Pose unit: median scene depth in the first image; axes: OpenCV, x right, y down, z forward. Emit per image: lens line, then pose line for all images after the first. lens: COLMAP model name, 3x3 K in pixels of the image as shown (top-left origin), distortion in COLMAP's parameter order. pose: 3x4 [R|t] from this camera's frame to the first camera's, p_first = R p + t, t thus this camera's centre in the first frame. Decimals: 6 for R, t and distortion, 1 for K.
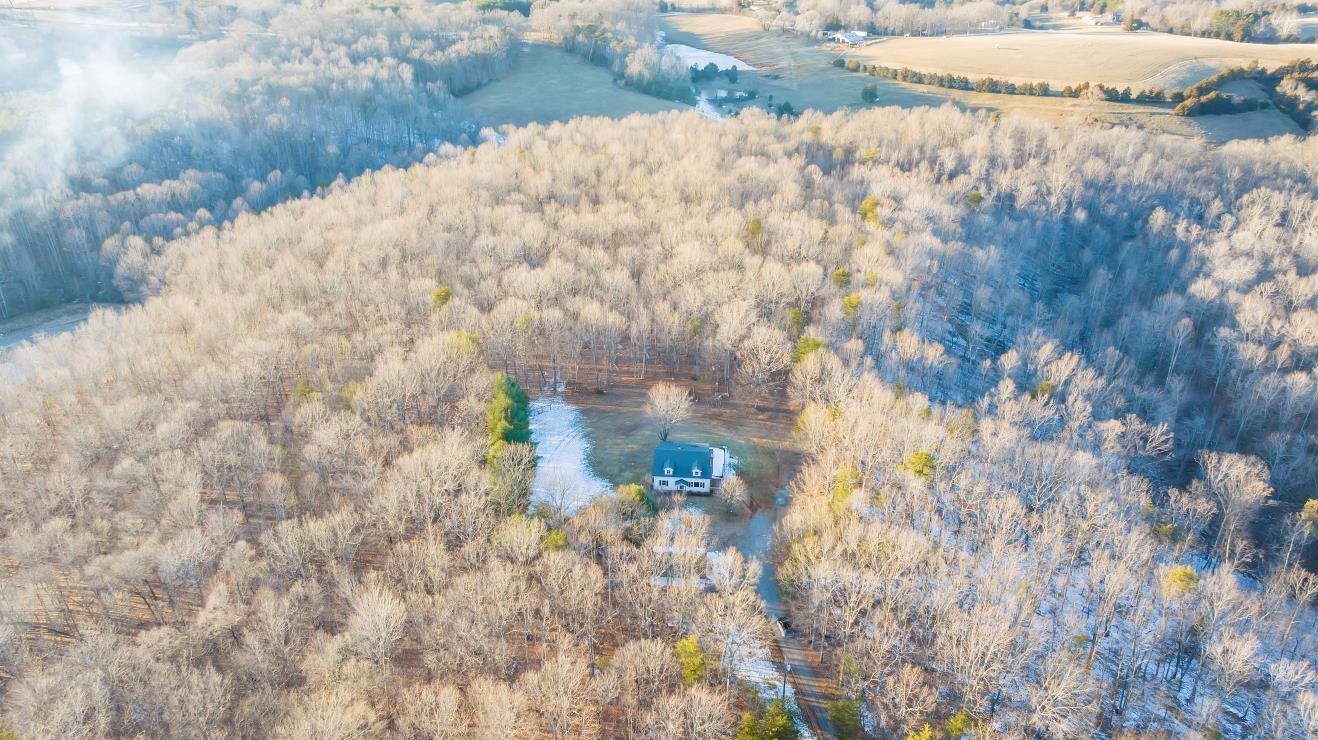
lens RADIAL K [[934.7, 0, 659.0], [0, 934.7, 370.0], [0, 0, 1]] dist [-0.026073, 0.001996]
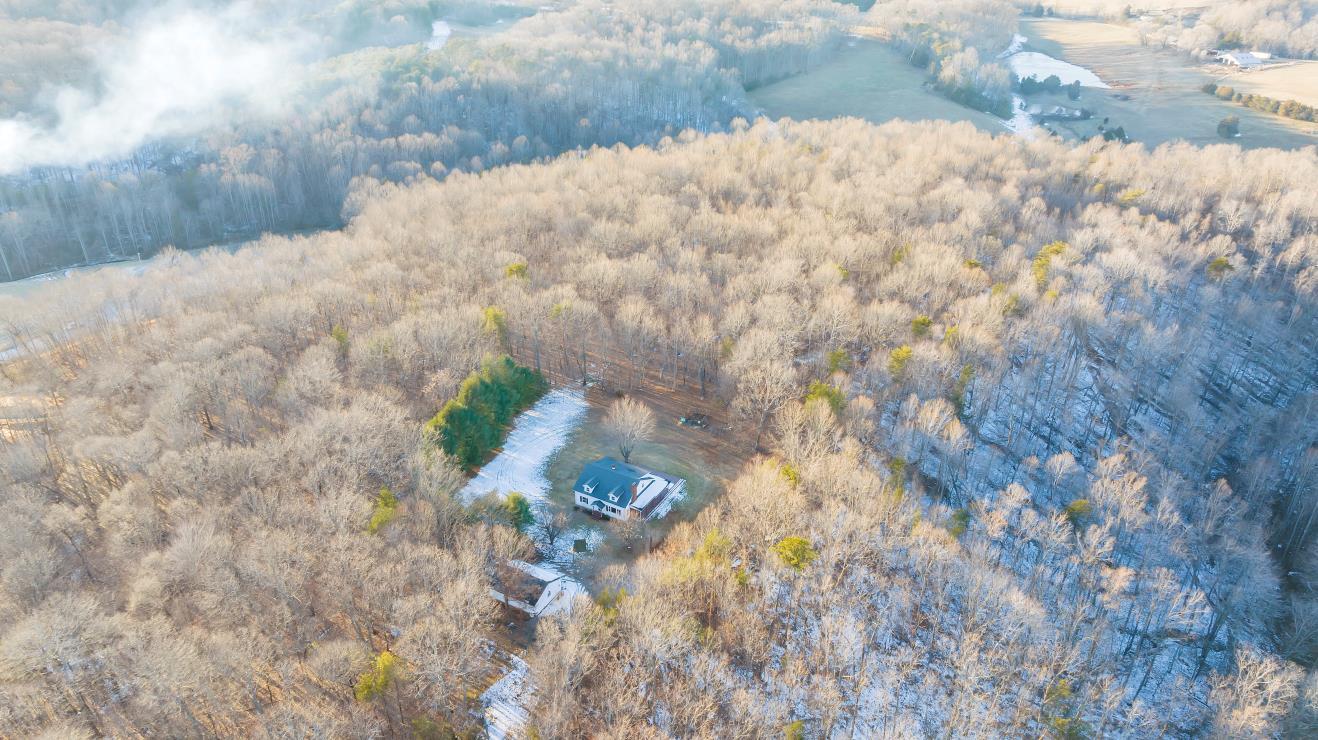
lens RADIAL K [[937.3, 0, 659.0], [0, 937.3, 370.0], [0, 0, 1]] dist [-0.047632, 0.051566]
pose [[0.906586, 0.202274, -0.370388, 0.218908], [-0.199364, 0.978818, 0.046571, -0.036908], [0.371963, 0.031621, 0.927709, 0.078754]]
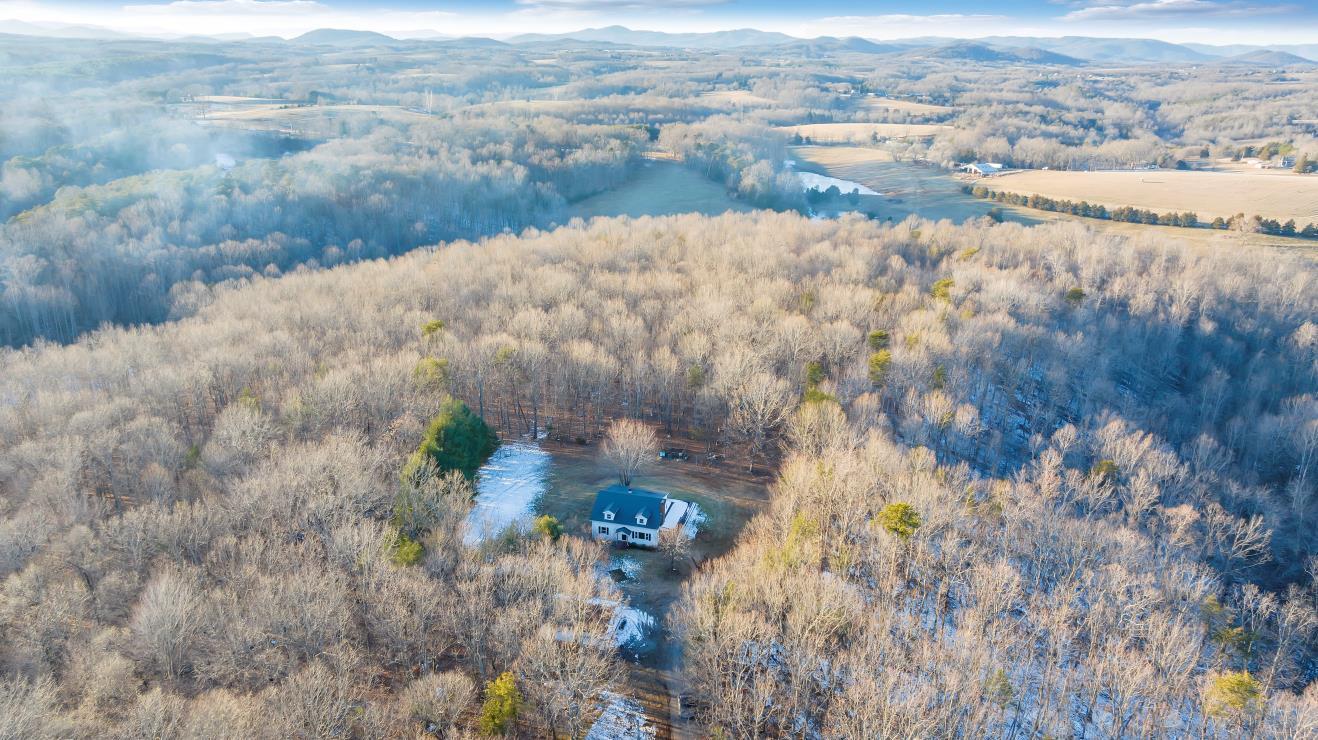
lens RADIAL K [[937.3, 0, 659.0], [0, 937.3, 370.0], [0, 0, 1]] dist [-0.047632, 0.051566]
pose [[0.985017, 0.068303, -0.158357, 0.096682], [-0.092131, 0.984629, -0.148382, 0.054637], [0.145788, 0.160749, 0.976169, 0.093484]]
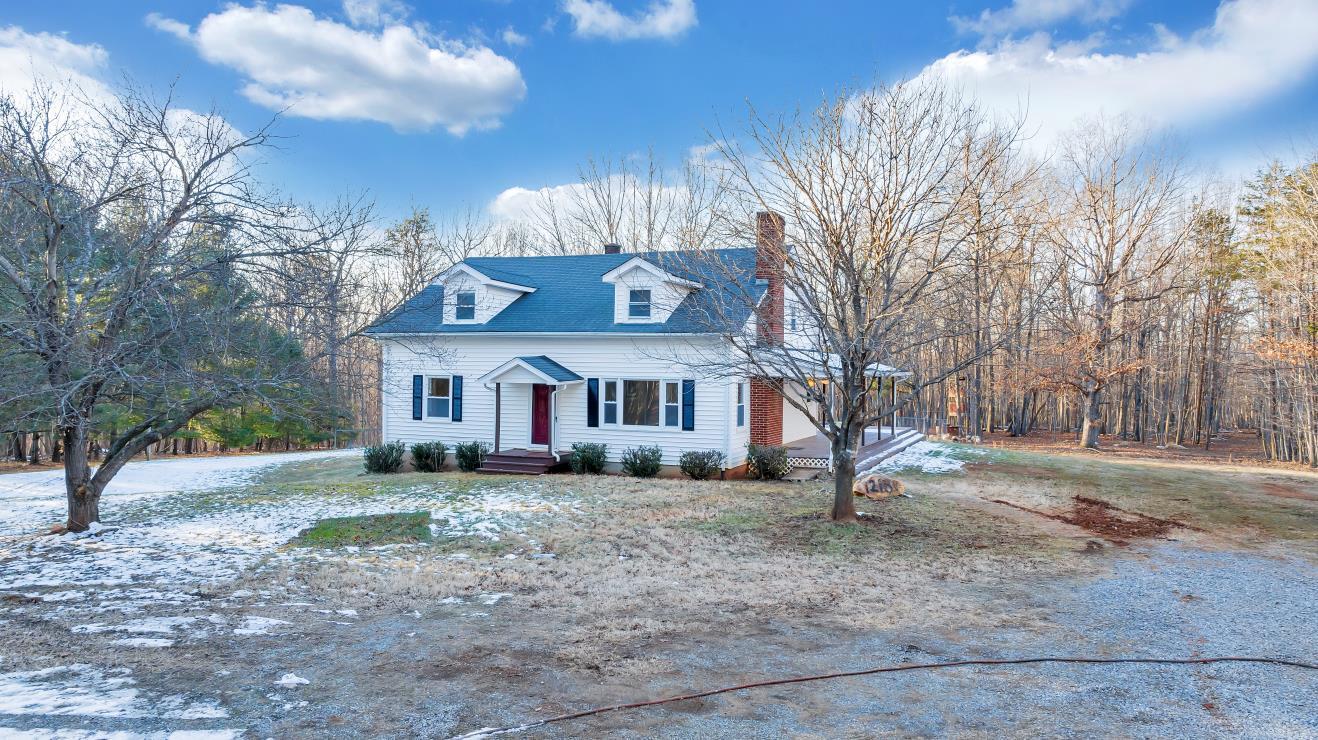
lens RADIAL K [[937.3, 0, 659.0], [0, 937.3, 370.0], [0, 0, 1]] dist [-0.047632, 0.051566]
pose [[0.952634, 0.018894, -0.303531, 0.045869], [-0.155929, 0.887241, -0.434154, 0.096881], [0.261102, 0.460919, 0.848162, 0.484066]]
